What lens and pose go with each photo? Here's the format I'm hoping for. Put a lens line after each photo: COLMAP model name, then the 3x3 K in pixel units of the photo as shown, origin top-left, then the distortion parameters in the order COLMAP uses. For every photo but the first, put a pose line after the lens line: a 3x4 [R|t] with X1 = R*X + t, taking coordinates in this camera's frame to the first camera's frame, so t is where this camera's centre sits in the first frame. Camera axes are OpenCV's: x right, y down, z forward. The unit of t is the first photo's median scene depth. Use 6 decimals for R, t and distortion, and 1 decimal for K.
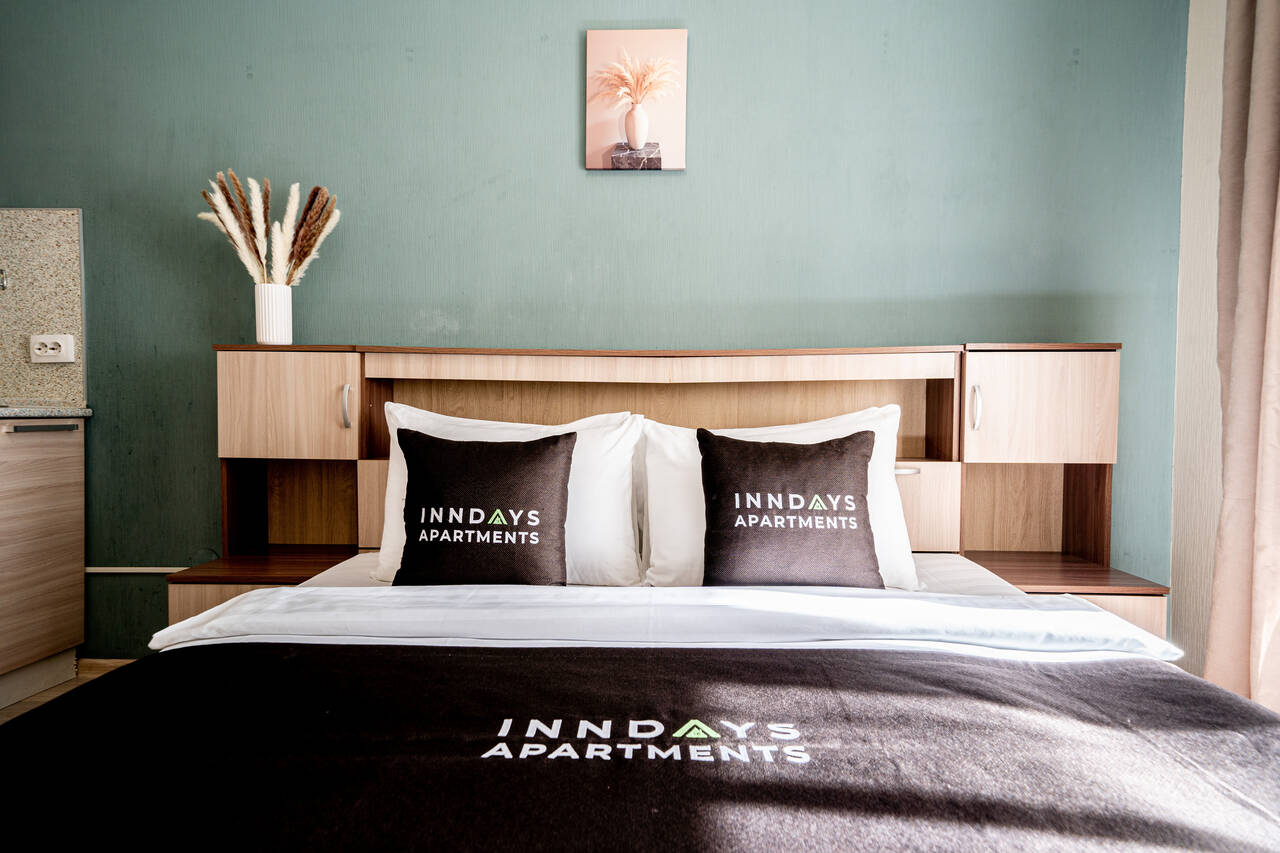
lens RADIAL K [[710.6, 0, 640.0], [0, 710.6, 426.5], [0, 0, 1]] dist [0.020822, -0.000253]
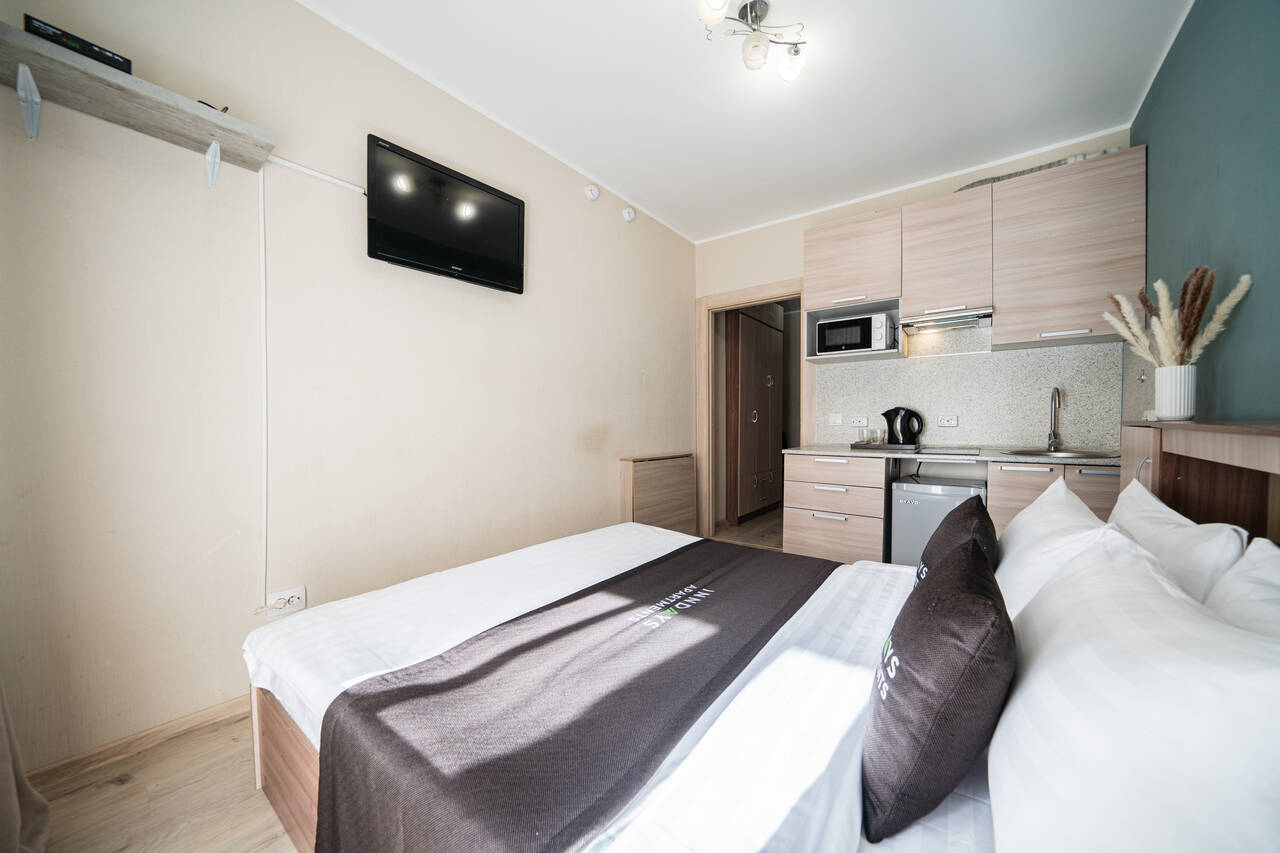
lens RADIAL K [[443.8, 0, 648.9], [0, 443.8, 434.5], [0, 0, 1]] dist [-0.014099, 0.000338]
pose [[-0.566925, 0.023685, -0.823429, 0.537199], [-0.008637, 0.999361, 0.034692, -0.102439], [0.823724, 0.026780, -0.566358, 0.685896]]
